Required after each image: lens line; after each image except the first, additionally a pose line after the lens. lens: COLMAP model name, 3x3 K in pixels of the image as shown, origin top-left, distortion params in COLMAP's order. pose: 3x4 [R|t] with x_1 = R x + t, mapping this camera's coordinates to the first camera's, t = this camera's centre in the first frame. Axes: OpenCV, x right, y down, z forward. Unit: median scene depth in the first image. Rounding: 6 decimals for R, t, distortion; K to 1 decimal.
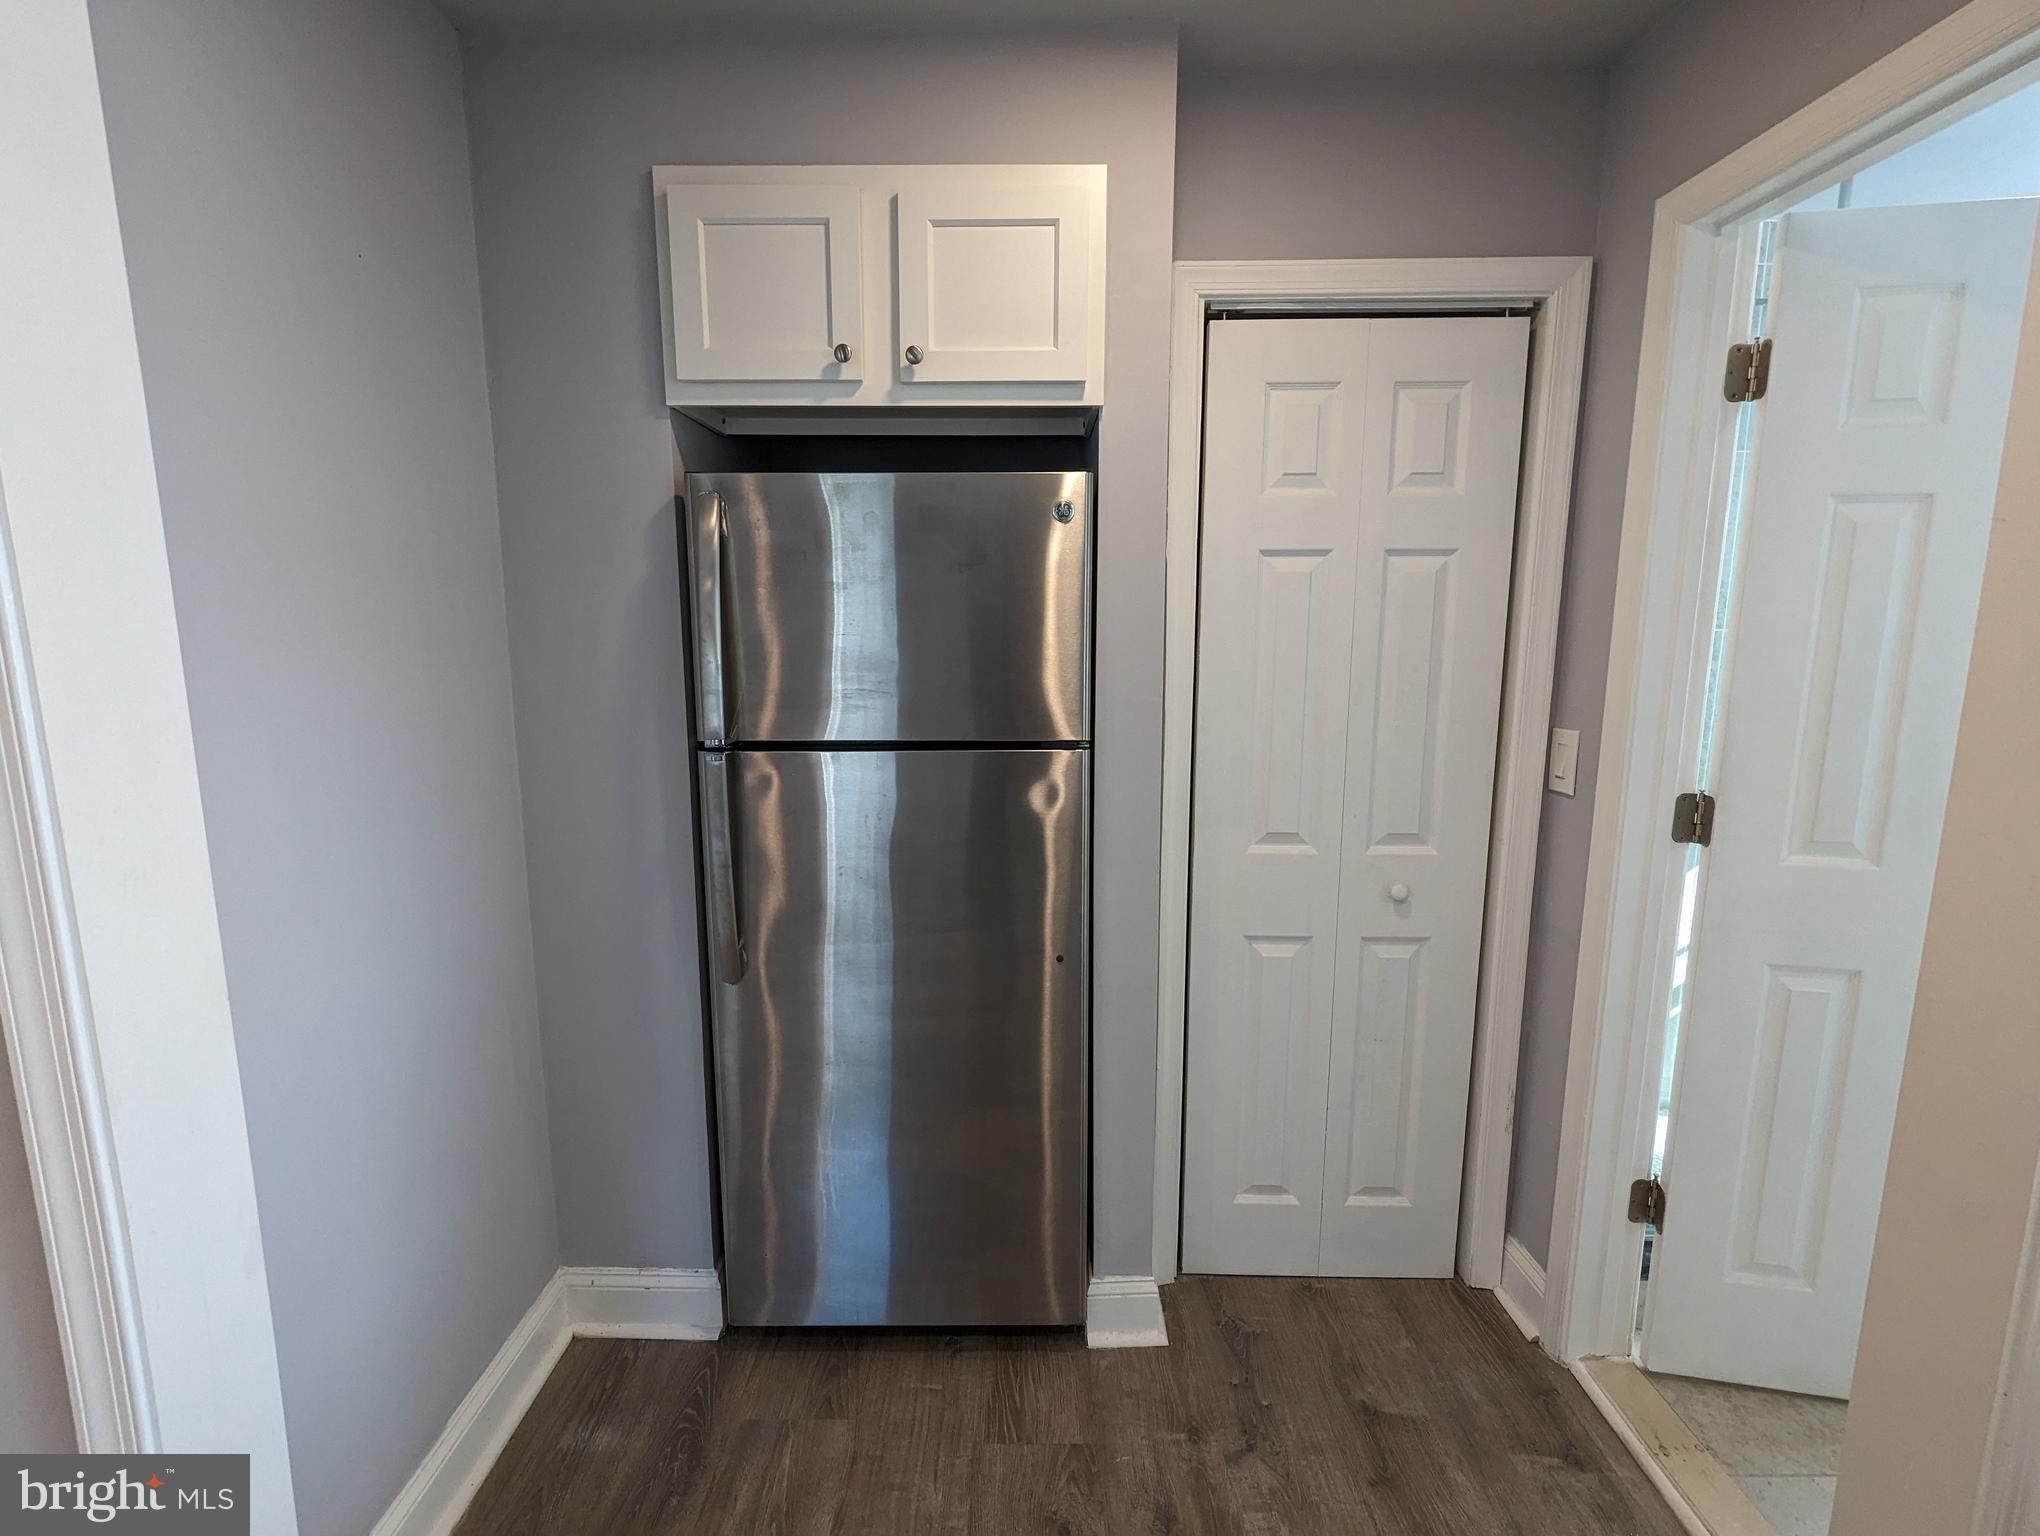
lens RADIAL K [[968.4, 0, 1029.5], [0, 968.4, 784.2], [0, 0, 1]] dist [0.001318, -0.000193]
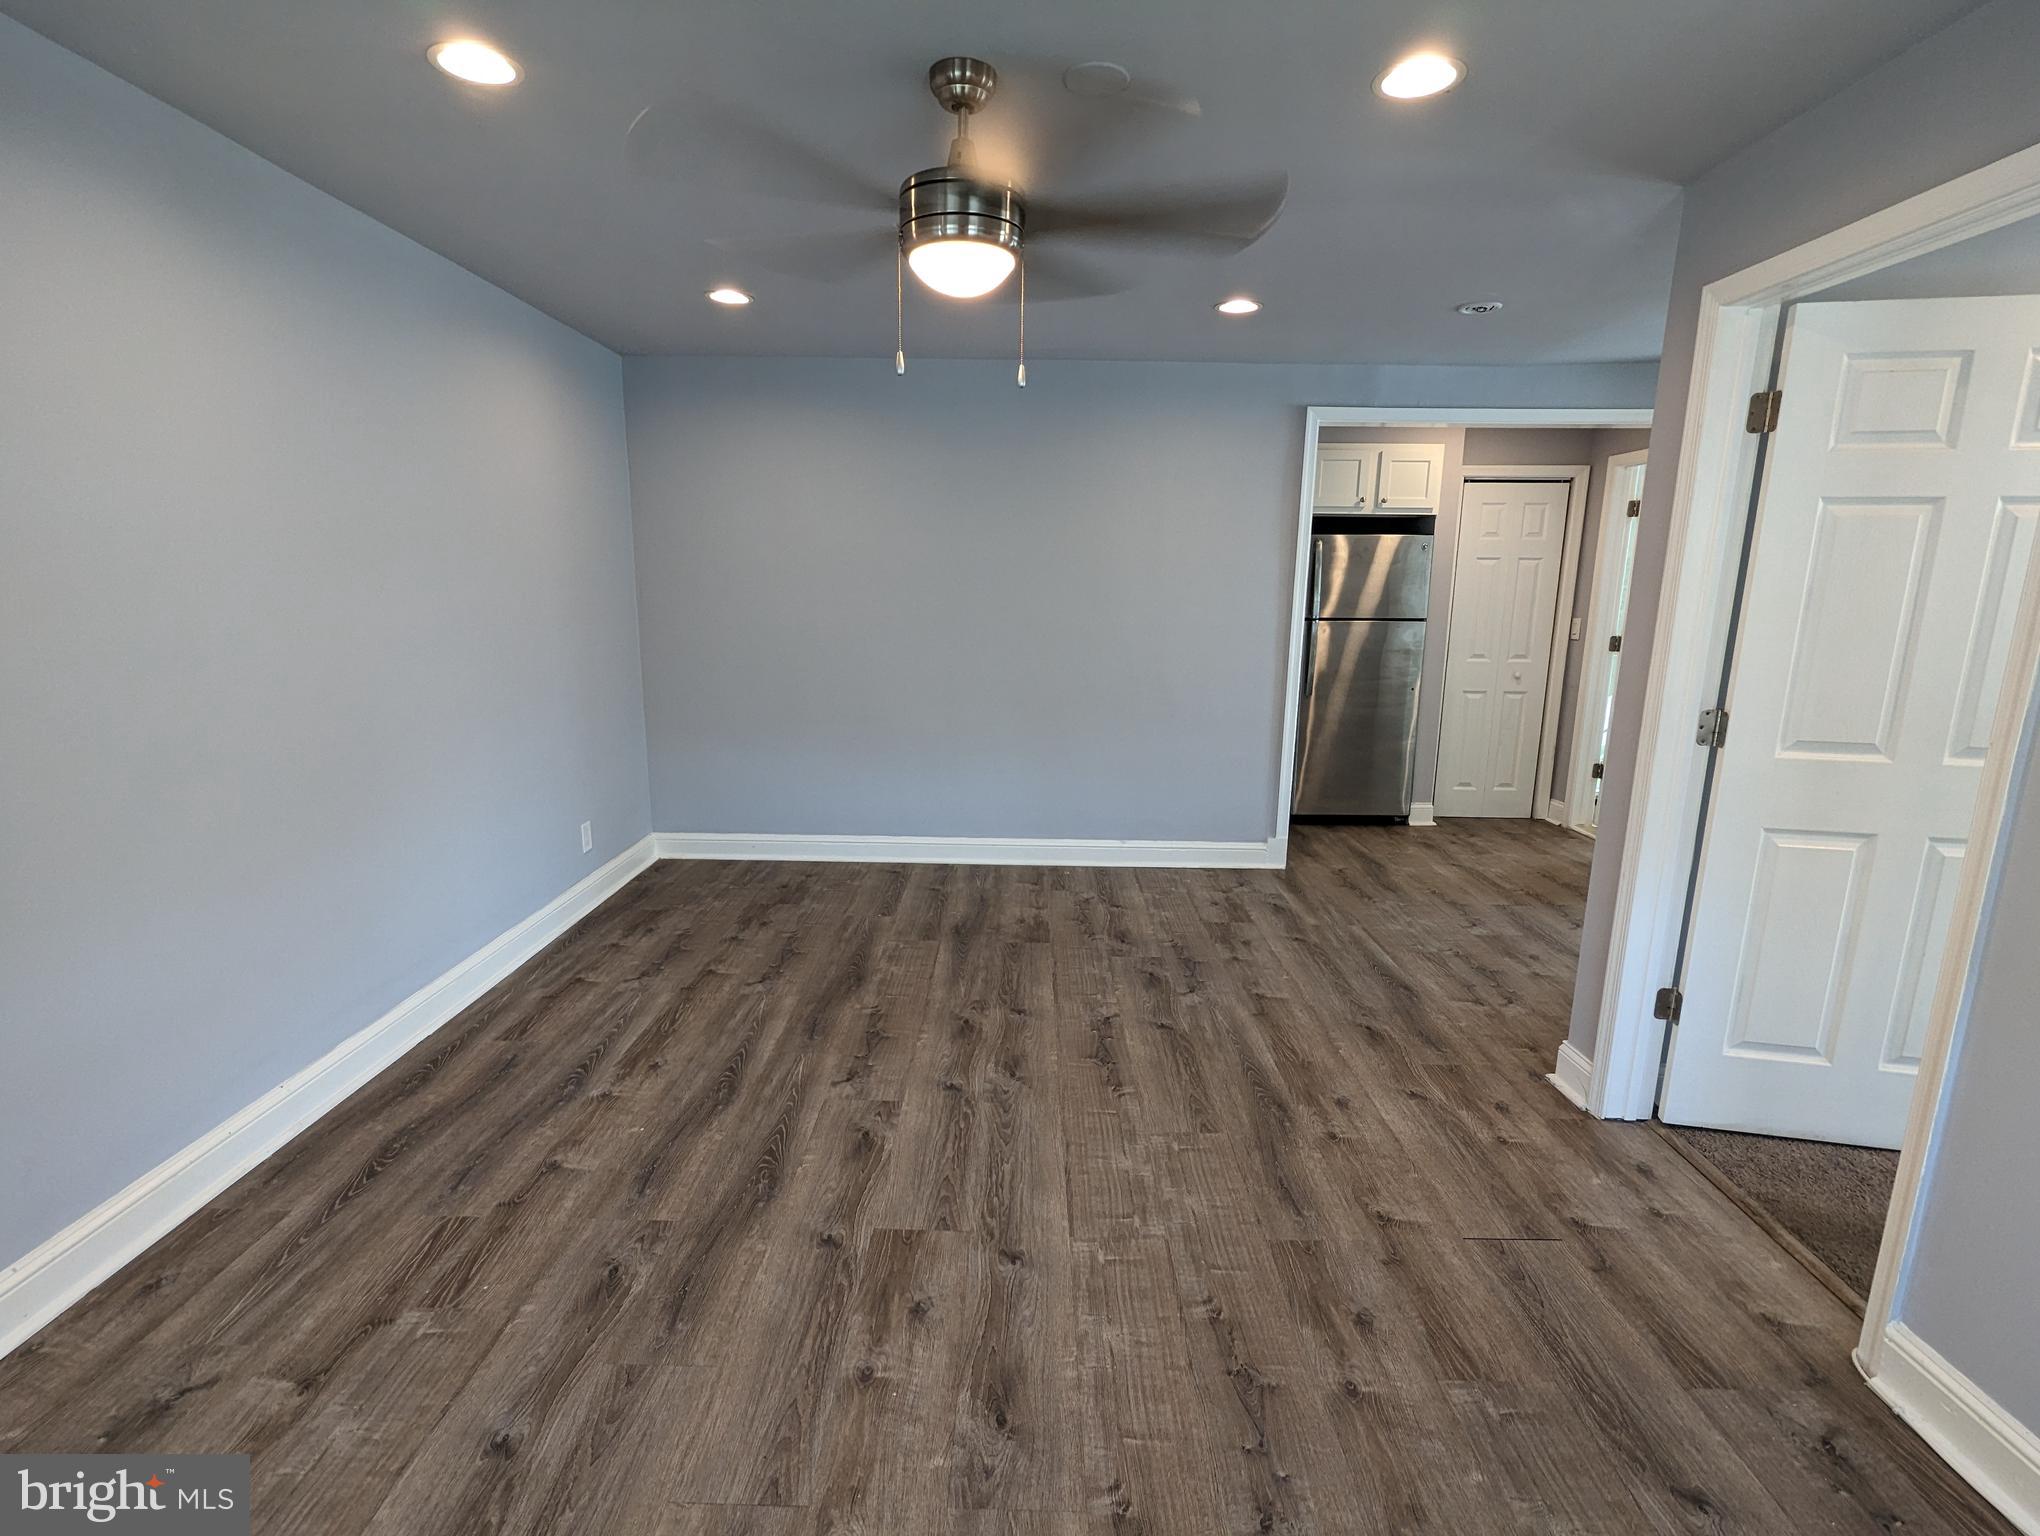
lens RADIAL K [[968.4, 0, 1010.6], [0, 968.4, 774.9], [0, 0, 1]] dist [0.001318, -0.000193]
pose [[0.999982, 0.005743, -0.001865, -1.225732], [-0.005667, 0.999255, 0.038180, 0.331681], [0.002082, -0.038169, 0.999269, -2.080977]]
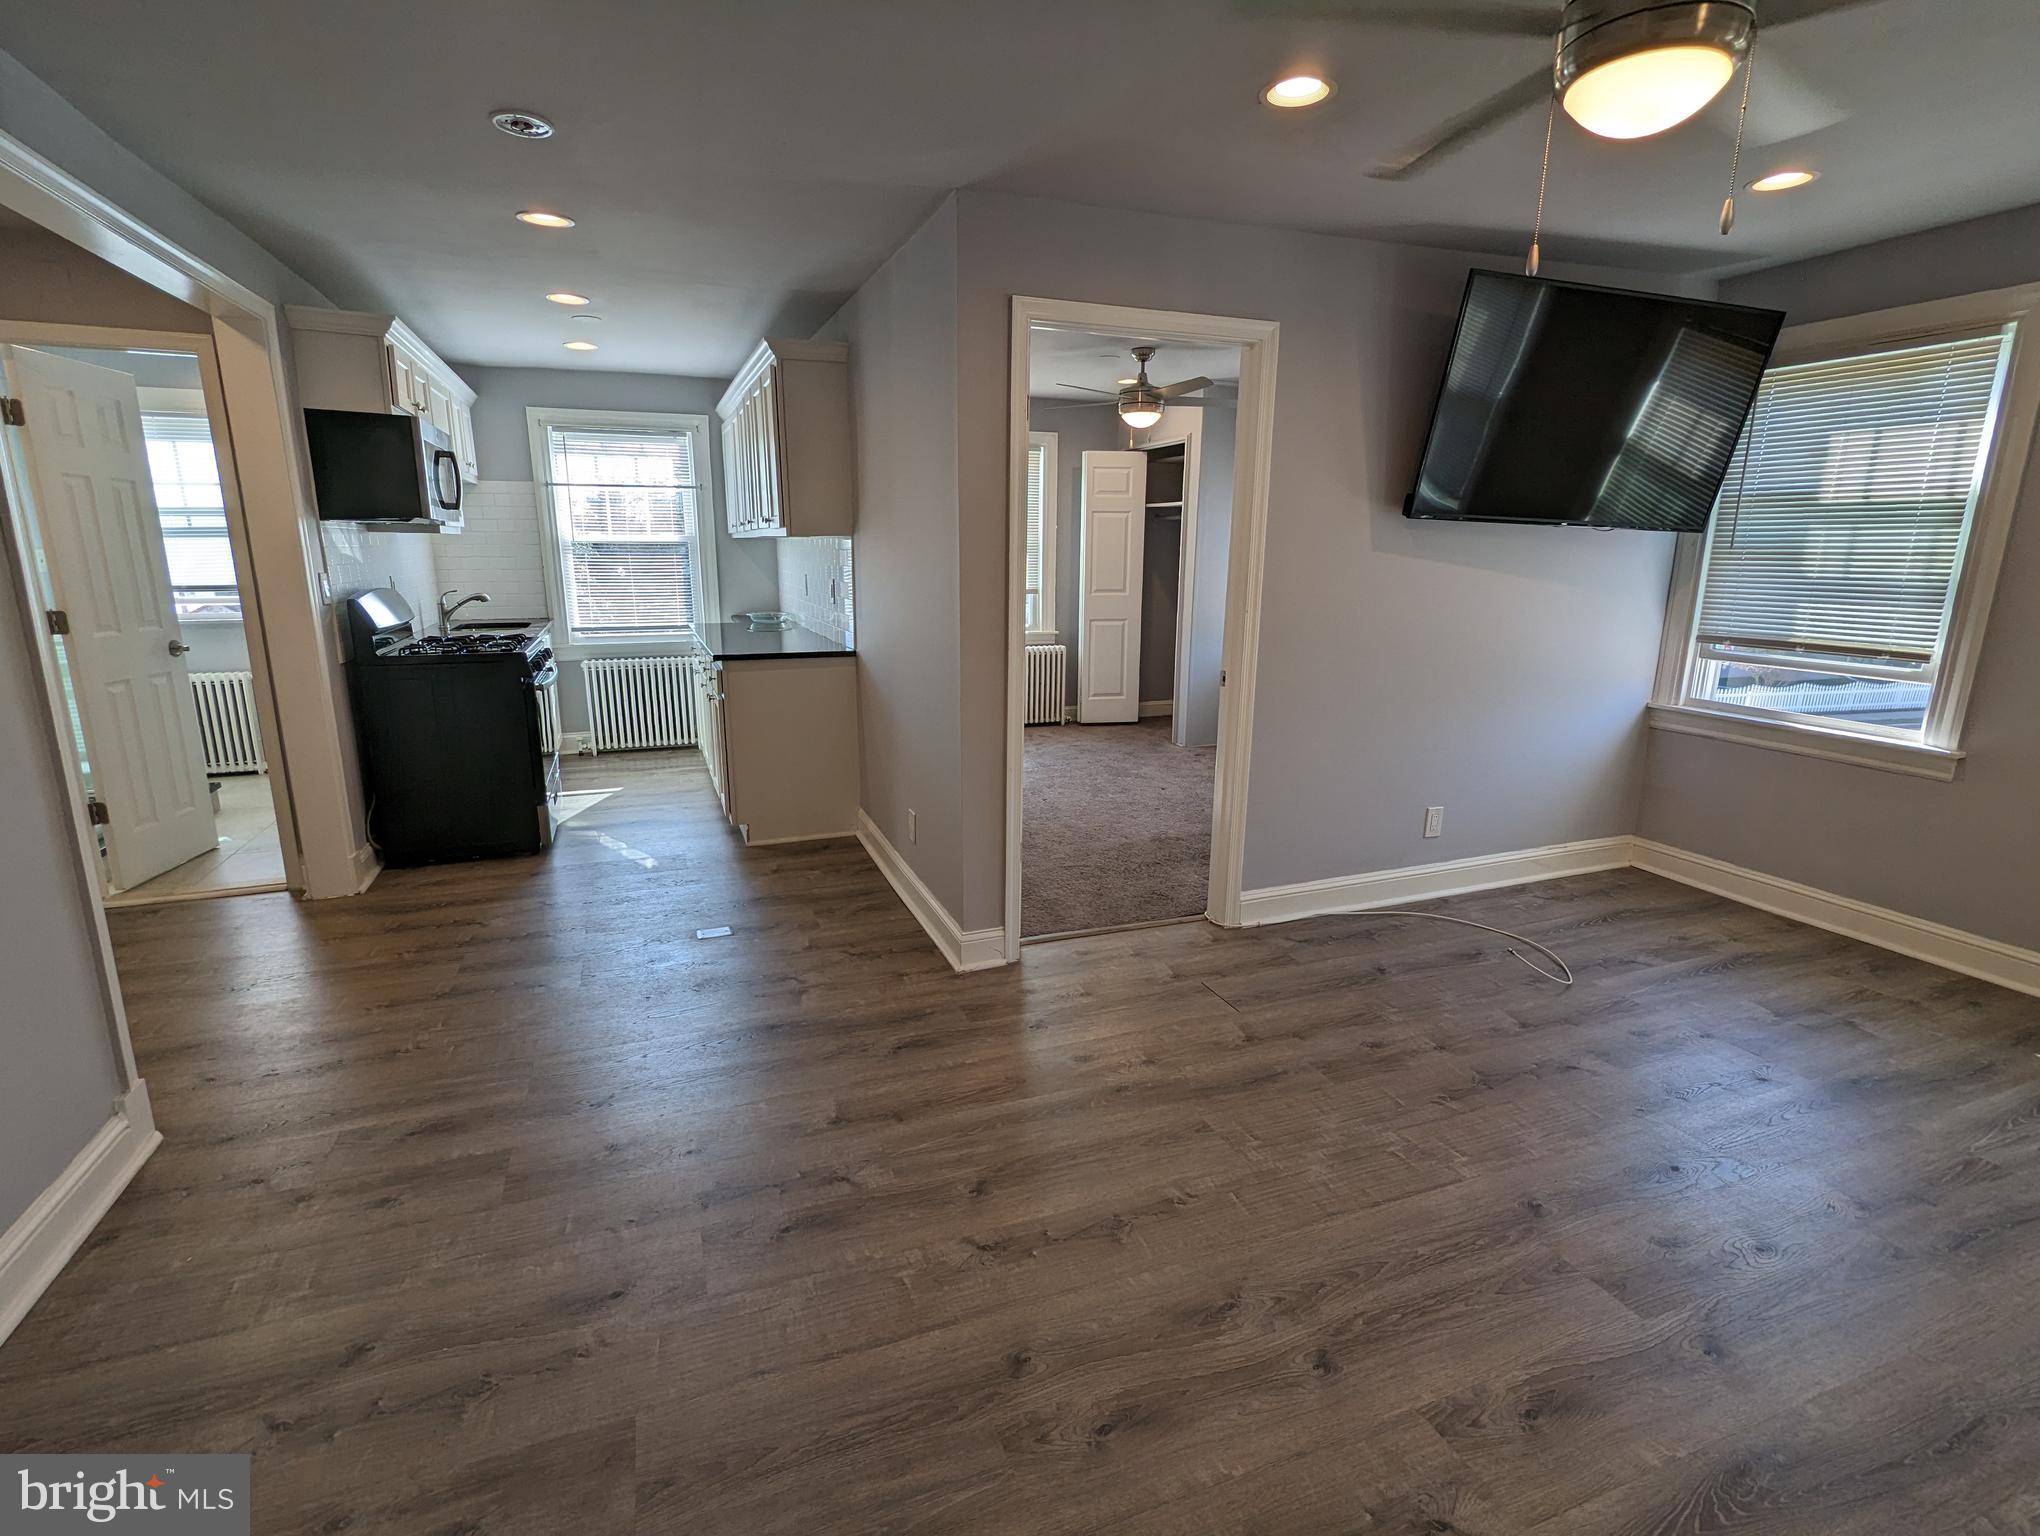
lens RADIAL K [[968.4, 0, 1014.0], [0, 968.4, 775.3], [0, 0, 1]] dist [0.001318, -0.000193]
pose [[-0.364869, -0.218674, 0.905015, -1.914991], [0.144419, 0.946971, 0.287036, 0.040889], [-0.919790, 0.235432, -0.313939, -0.181819]]
